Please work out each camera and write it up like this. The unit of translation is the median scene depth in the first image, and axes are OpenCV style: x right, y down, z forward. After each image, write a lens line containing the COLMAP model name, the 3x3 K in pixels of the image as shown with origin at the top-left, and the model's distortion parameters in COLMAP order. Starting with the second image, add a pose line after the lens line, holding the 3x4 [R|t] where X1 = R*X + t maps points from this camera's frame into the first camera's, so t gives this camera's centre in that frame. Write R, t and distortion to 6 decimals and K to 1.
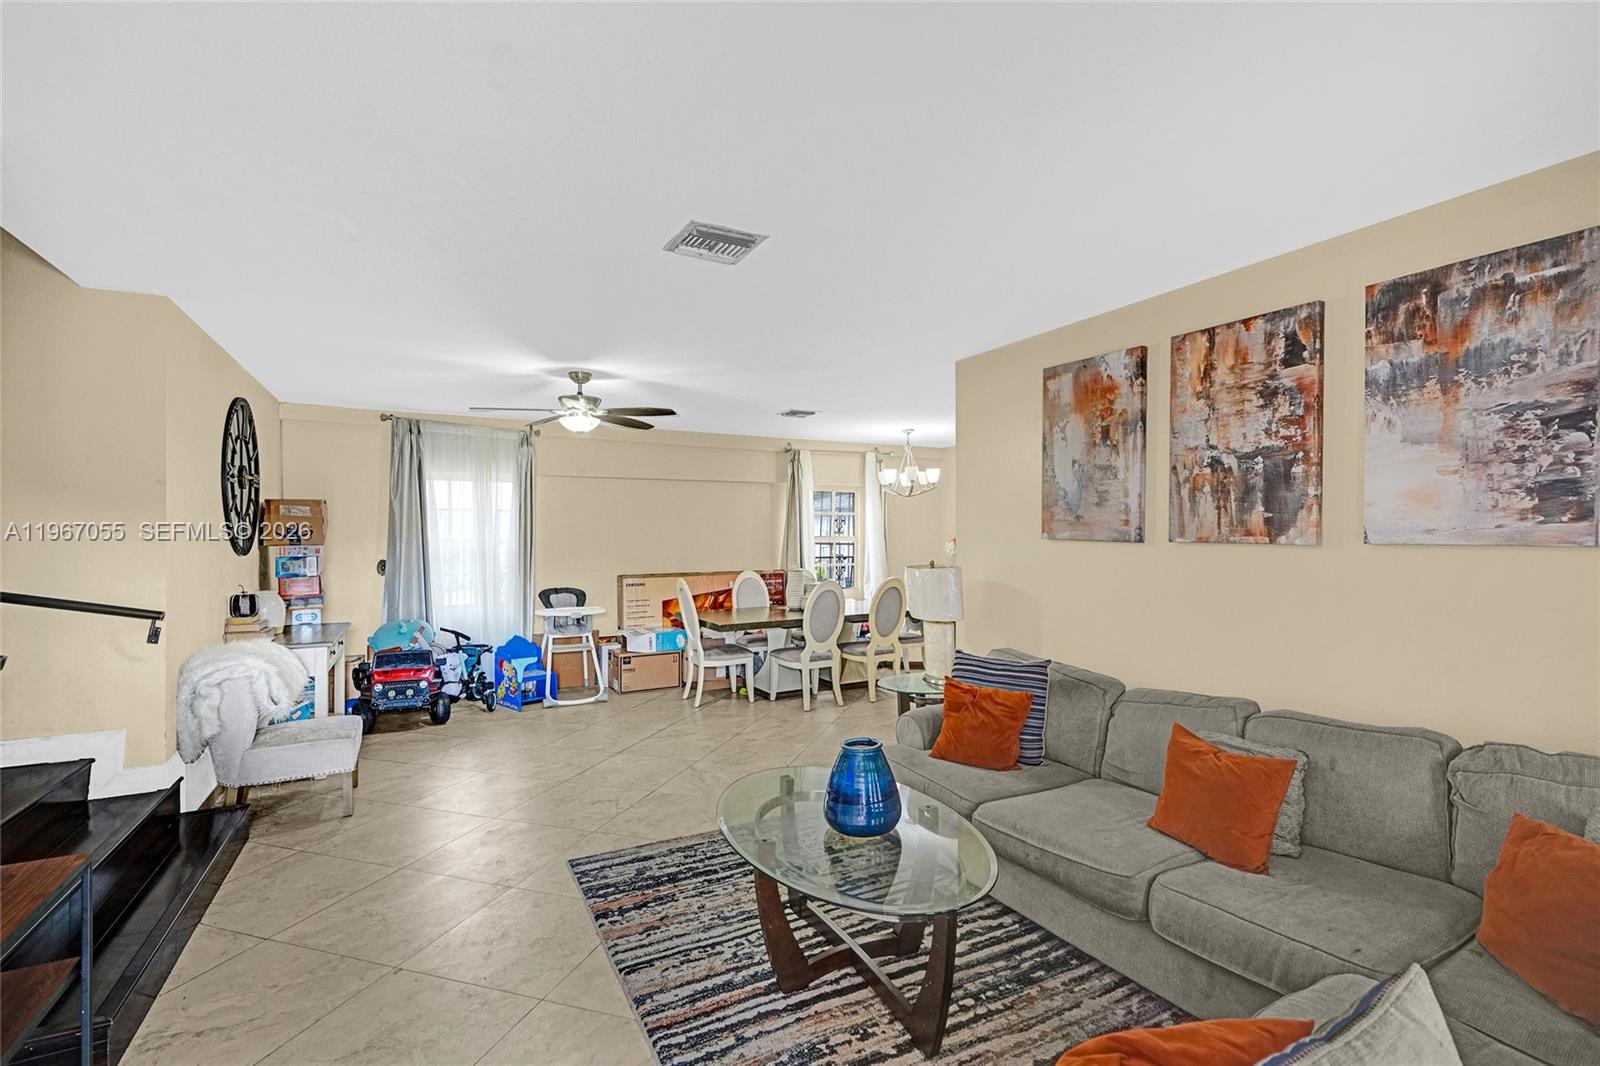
lens RADIAL K [[725.5, 0, 806.8], [0, 725.5, 535.9], [0, 0, 1]] dist [-0.002980, -0.000366]
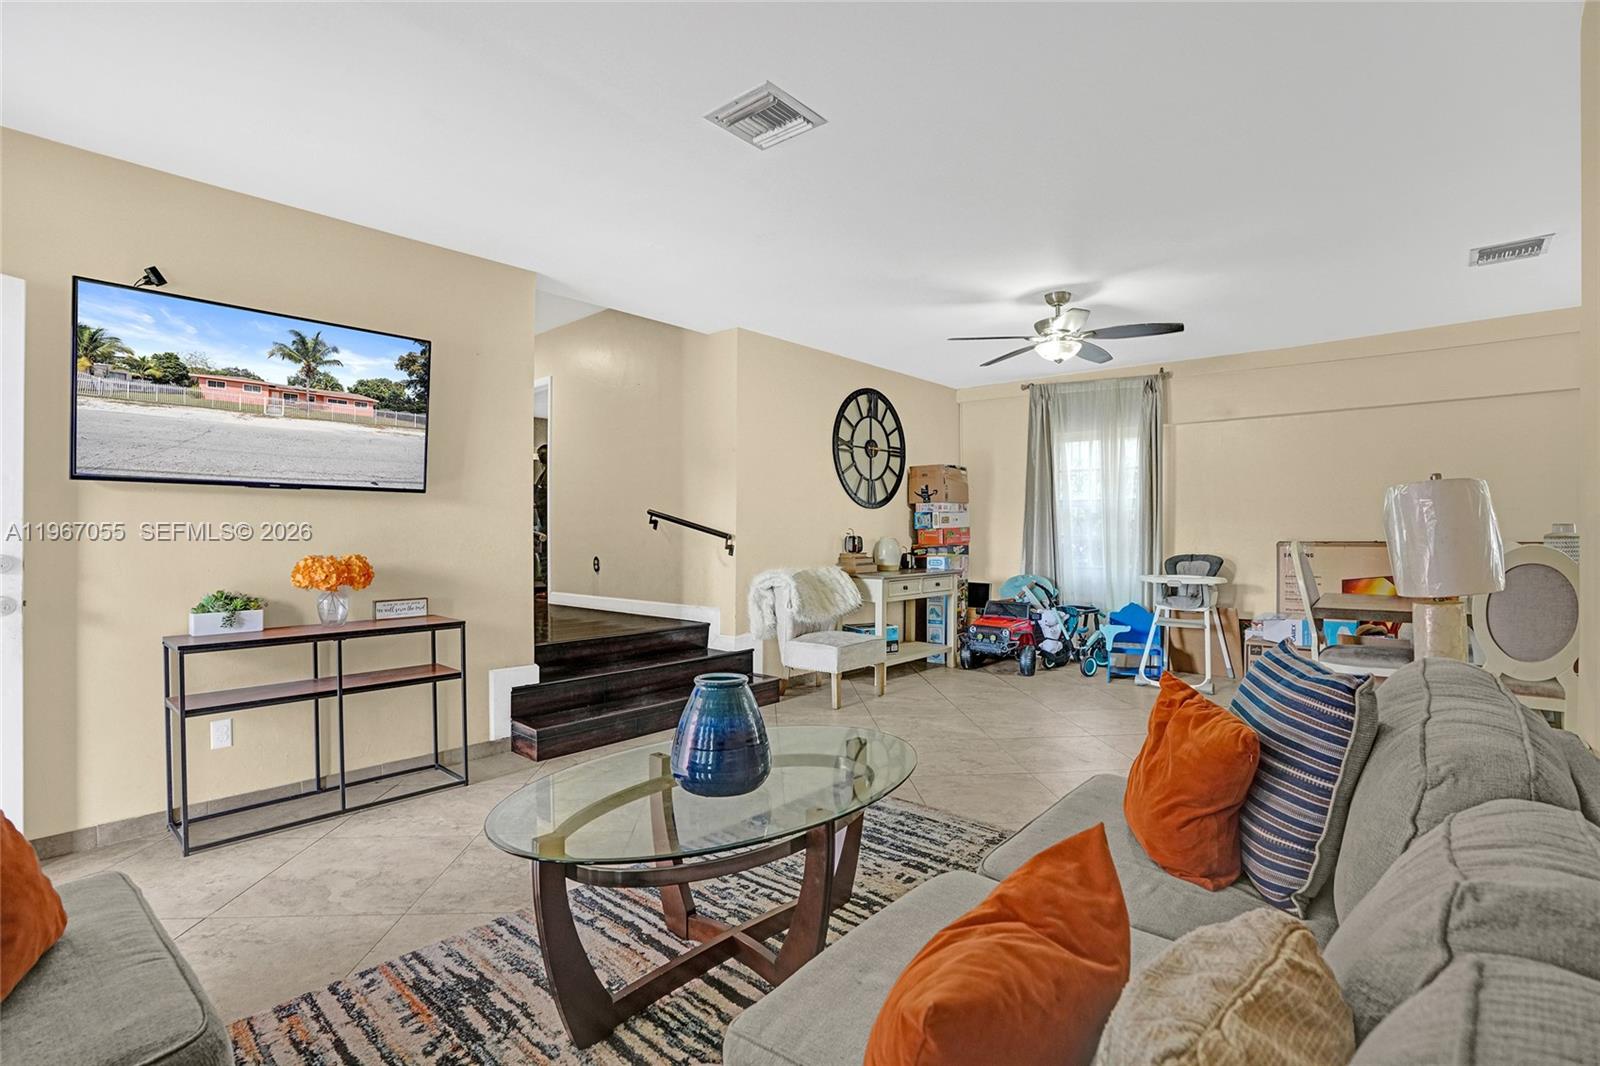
lens RADIAL K [[739.6, 0, 808.0], [0, 739.6, 535.0], [0, 0, 1]] dist [-0.053350, 0.000812]
pose [[0.352202, 0.005594, -0.935907, 0.332090], [-0.001787, 0.999984, 0.005305, 0.052039], [0.935922, -0.000196, 0.352206, 0.321152]]
